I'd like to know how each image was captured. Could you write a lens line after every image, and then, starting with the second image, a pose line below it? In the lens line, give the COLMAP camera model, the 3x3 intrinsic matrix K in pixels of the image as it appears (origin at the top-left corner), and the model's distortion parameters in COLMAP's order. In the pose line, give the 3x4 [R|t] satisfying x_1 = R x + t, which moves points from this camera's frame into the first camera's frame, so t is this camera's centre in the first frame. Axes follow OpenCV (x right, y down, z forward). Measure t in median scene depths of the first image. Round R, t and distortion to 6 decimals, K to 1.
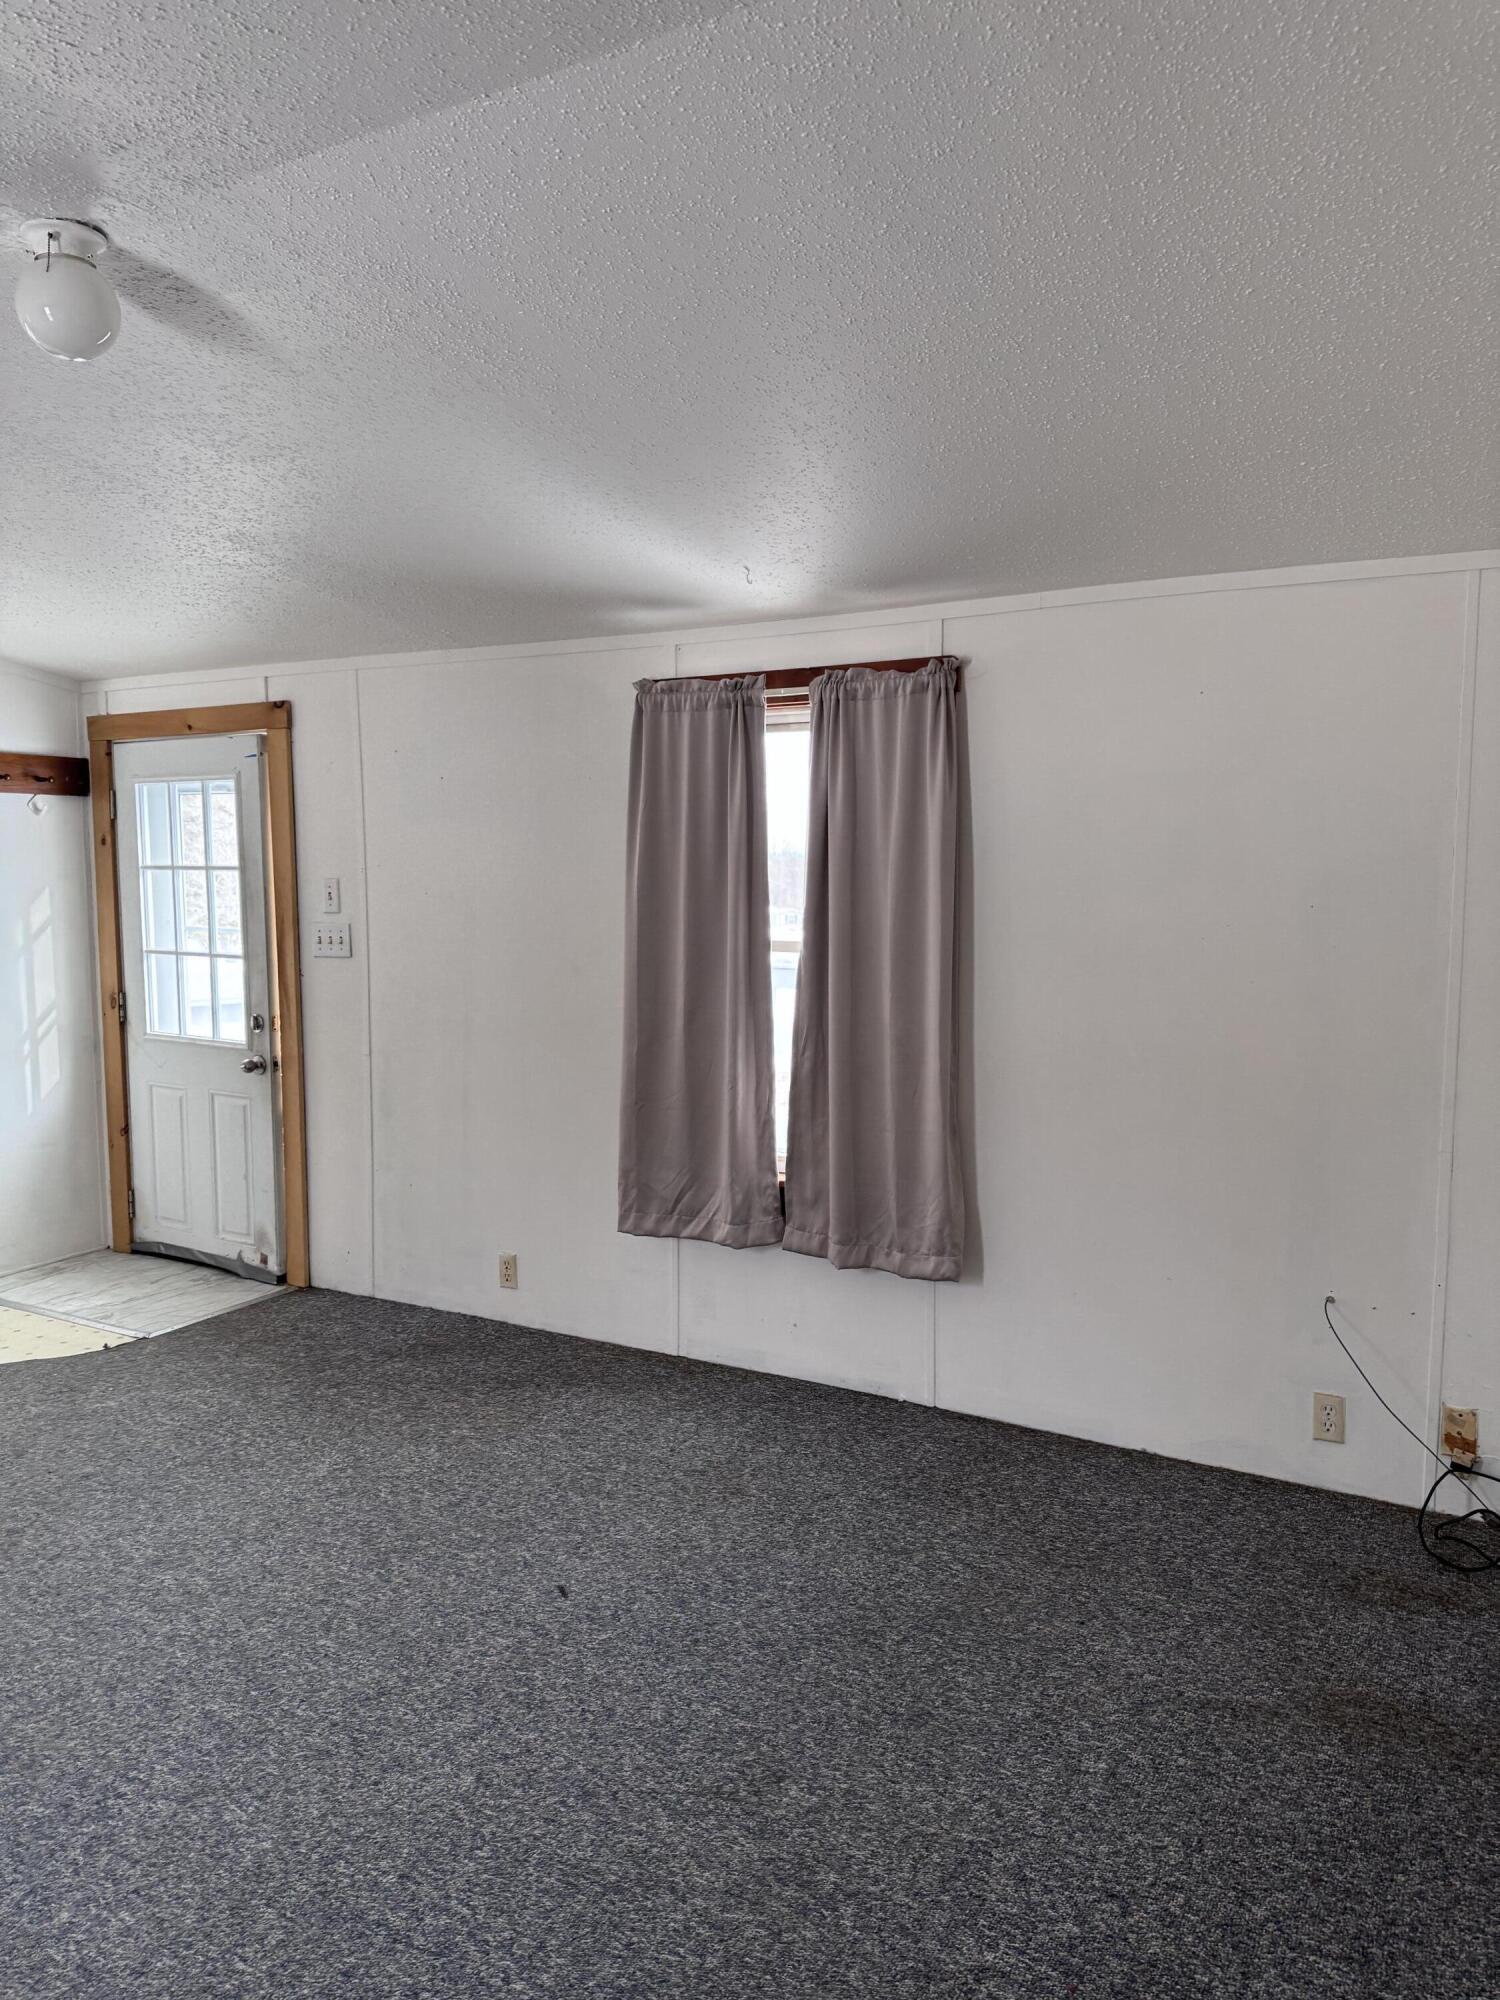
lens RADIAL K [[1426.6, 0, 771.8], [0, 1426.6, 1006.4], [0, 0, 1]] dist [0.021681, -0.022357]
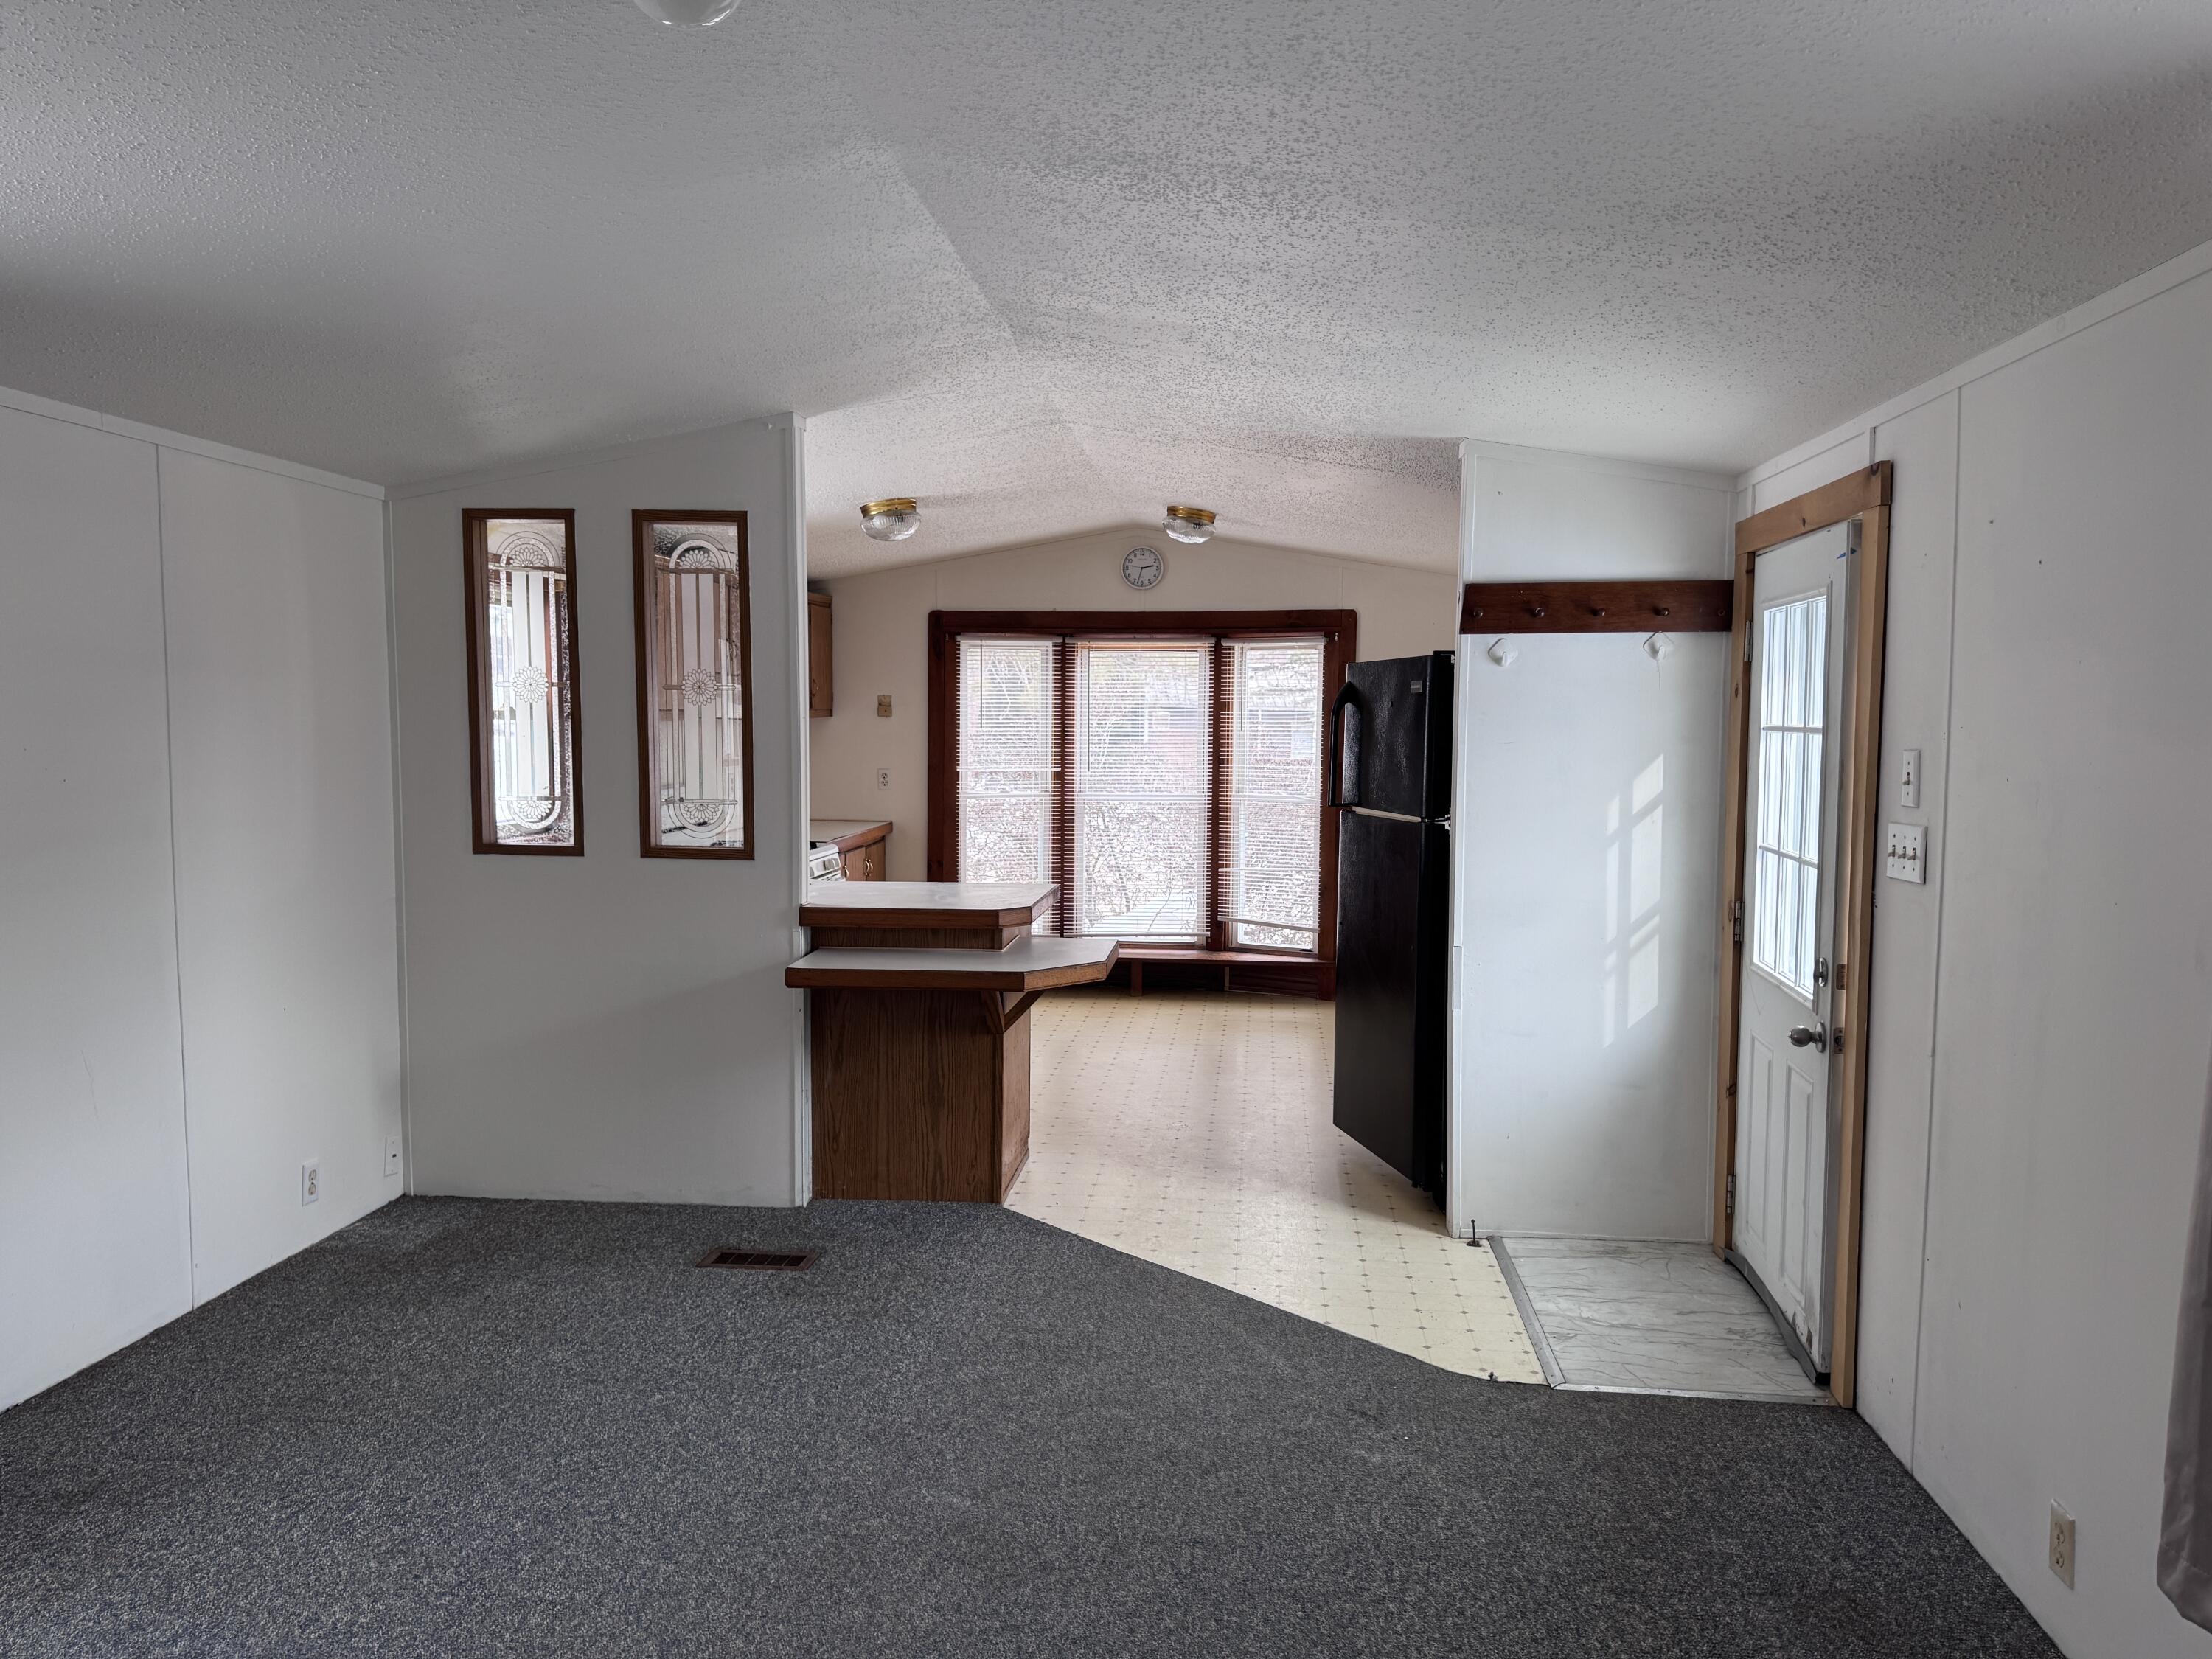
lens RADIAL K [[1563.7, 0, 1117.9], [0, 1563.7, 830.0], [0, 0, 1]] dist [0.092453, -0.139170]
pose [[0.396063, 0.071672, -0.915422, 0.173417], [-0.101207, 0.994282, 0.034059, -0.047153], [0.912629, 0.079157, 0.401052, 0.455273]]
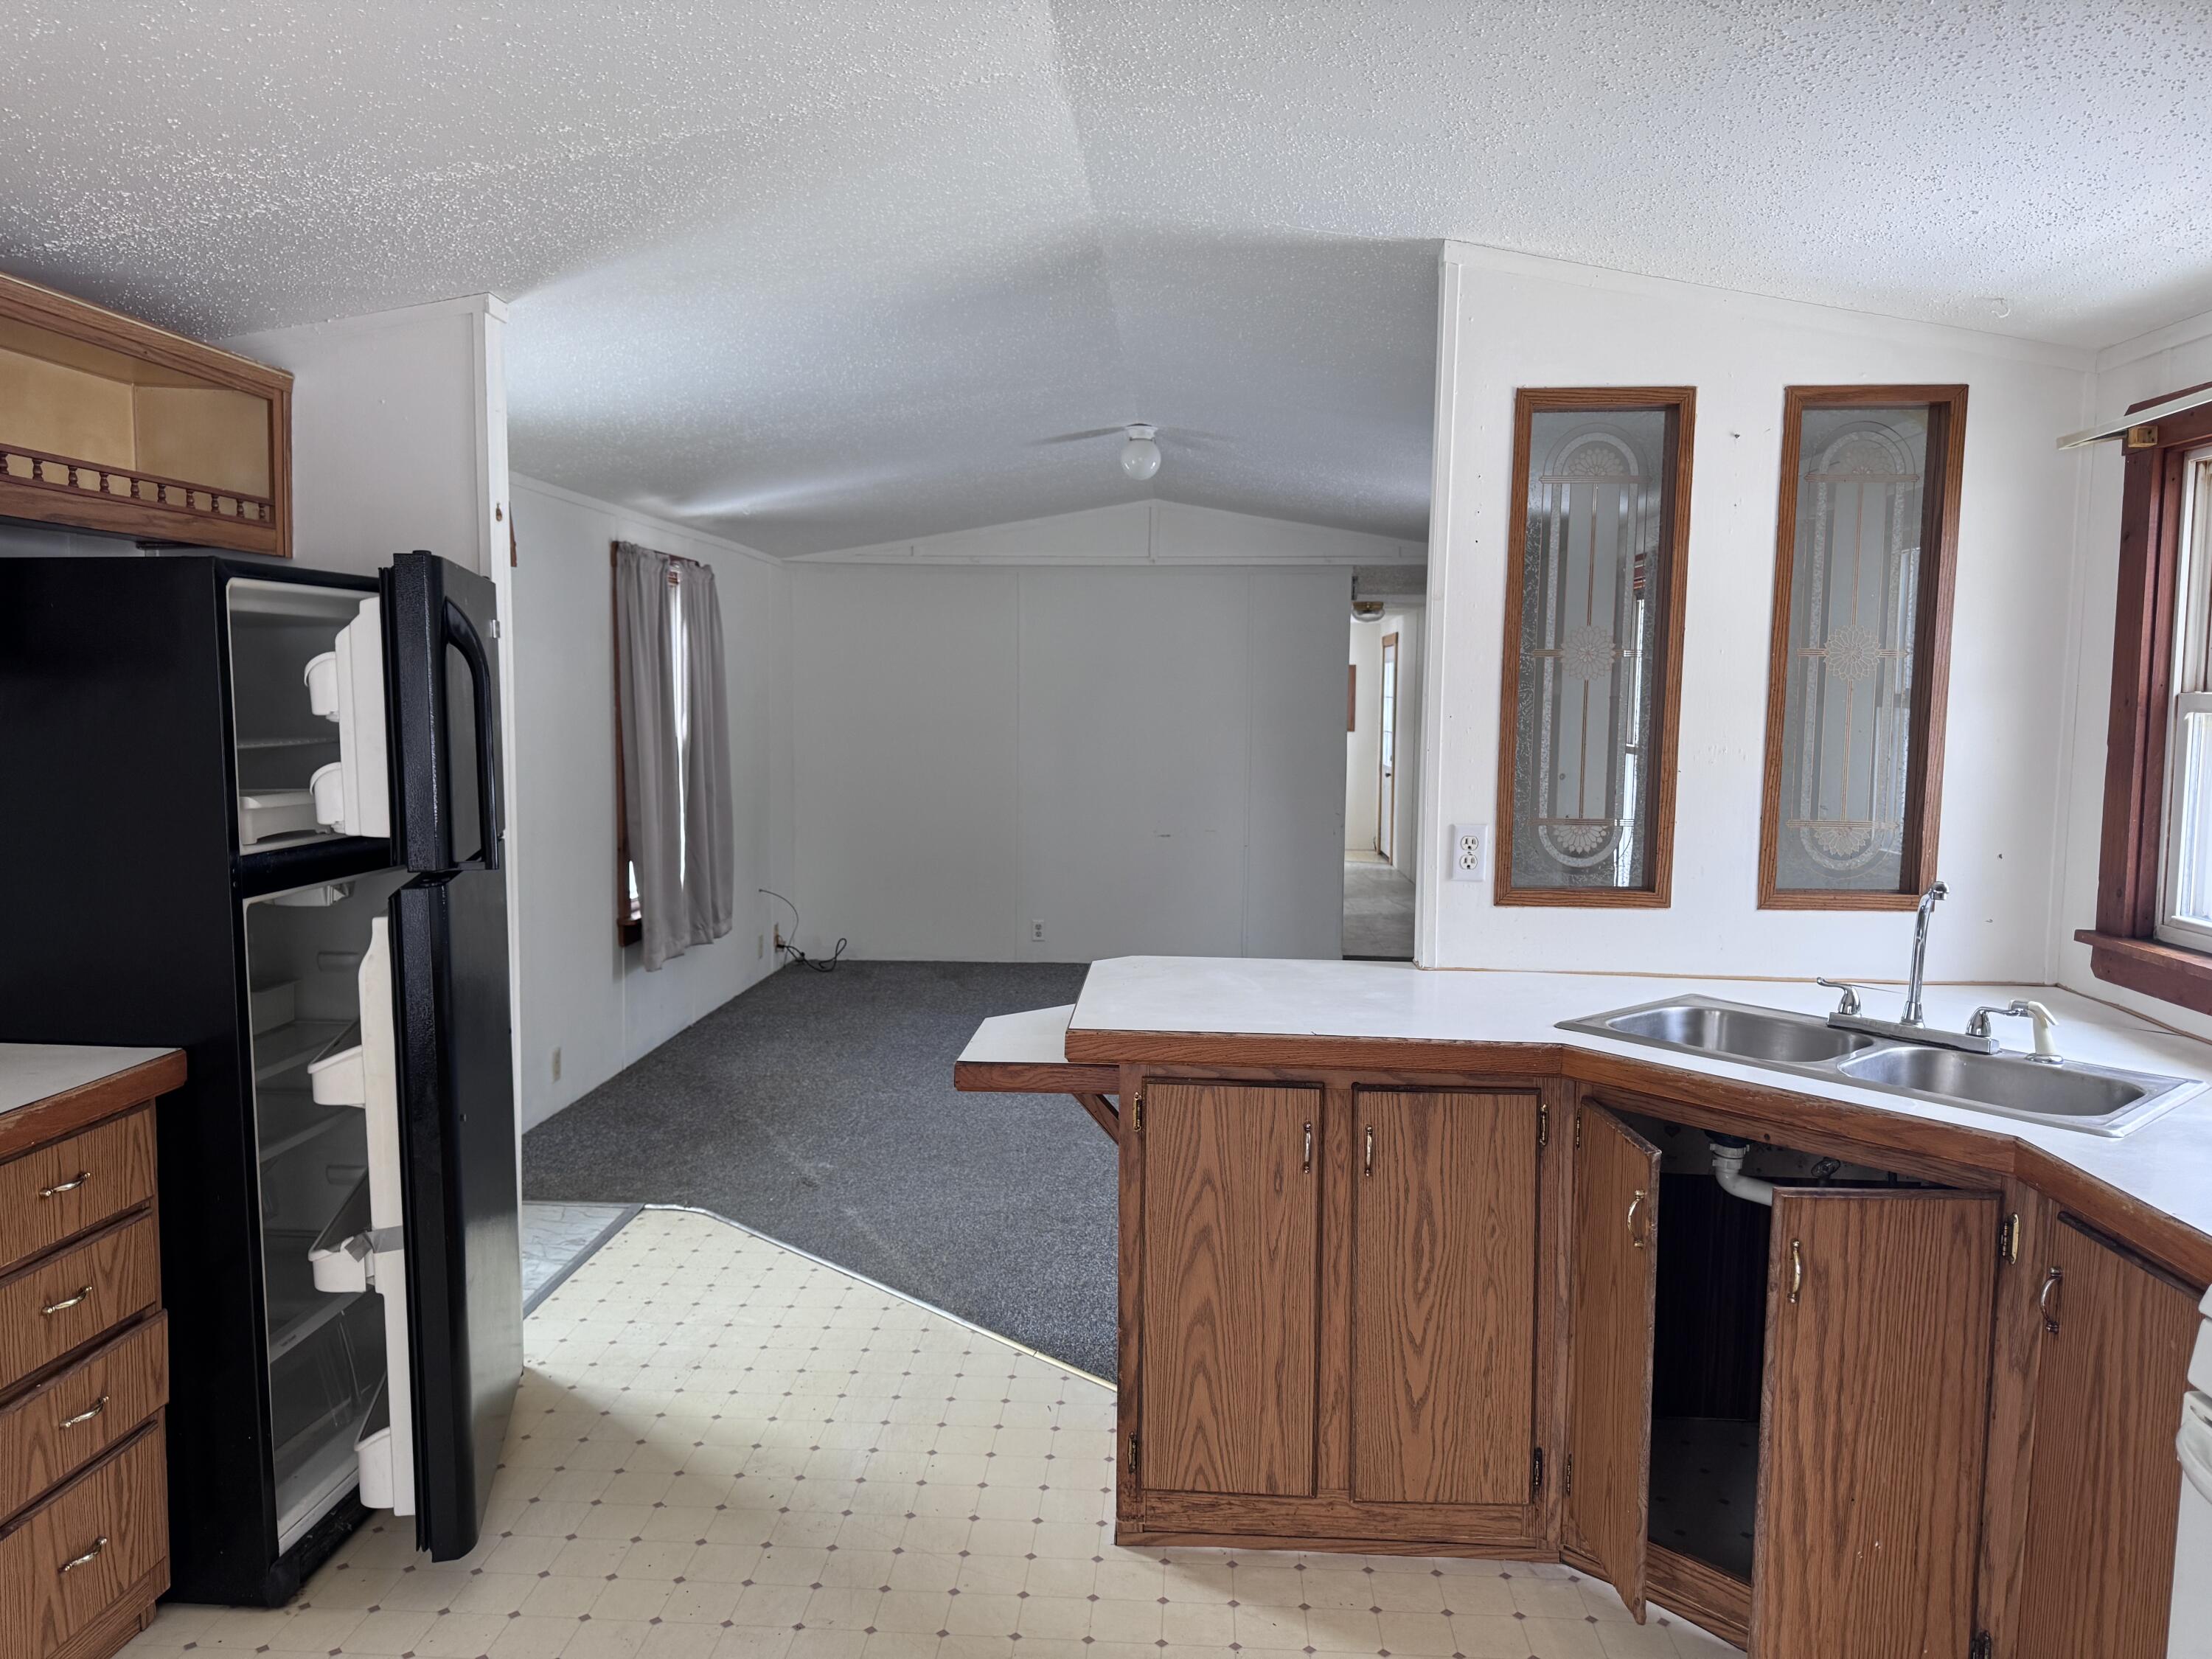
lens RADIAL K [[1543.9, 0, 1137.9], [0, 1543.9, 829.8], [0, 0, 1]] dist [0.032121, -0.039004]
pose [[-0.444164, -0.082218, 0.892165, -1.401256], [0.078441, 0.988388, 0.130138, -0.104931], [-0.892505, 0.127785, -0.432557, 1.089572]]
